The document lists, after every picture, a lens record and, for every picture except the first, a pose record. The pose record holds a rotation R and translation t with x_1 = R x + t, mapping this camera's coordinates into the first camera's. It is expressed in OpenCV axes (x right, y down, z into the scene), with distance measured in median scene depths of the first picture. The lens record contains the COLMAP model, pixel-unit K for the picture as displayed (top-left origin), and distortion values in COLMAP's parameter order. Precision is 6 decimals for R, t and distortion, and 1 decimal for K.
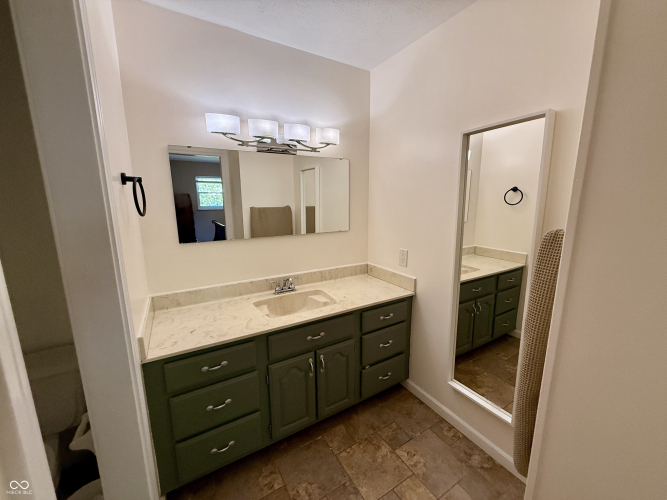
lens RADIAL K [[267.0, 0, 331.7], [0, 267.0, 251.4], [0, 0, 1]] dist [0.000190, -0.000407]
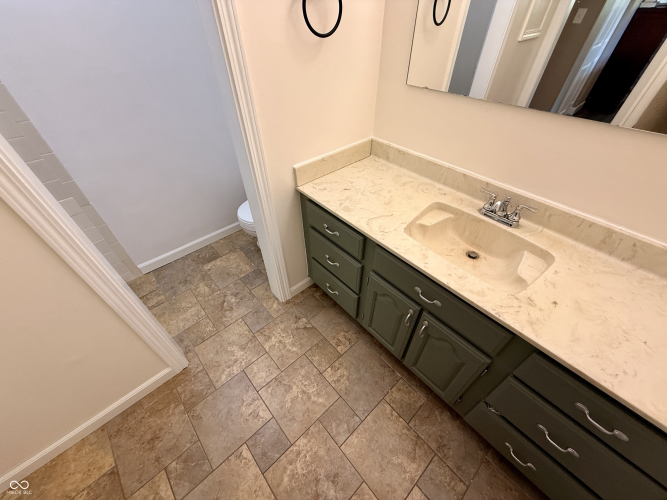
lens RADIAL K [[267.0, 0, 333.5], [0, 267.0, 247.7], [0, 0, 1]] dist [0.000190, -0.000407]
pose [[0.195189, 0.671338, -0.714987, 0.247735], [-0.176424, 0.741151, 0.647742, -0.132301], [0.964767, -0.000291, 0.263105, 0.541344]]
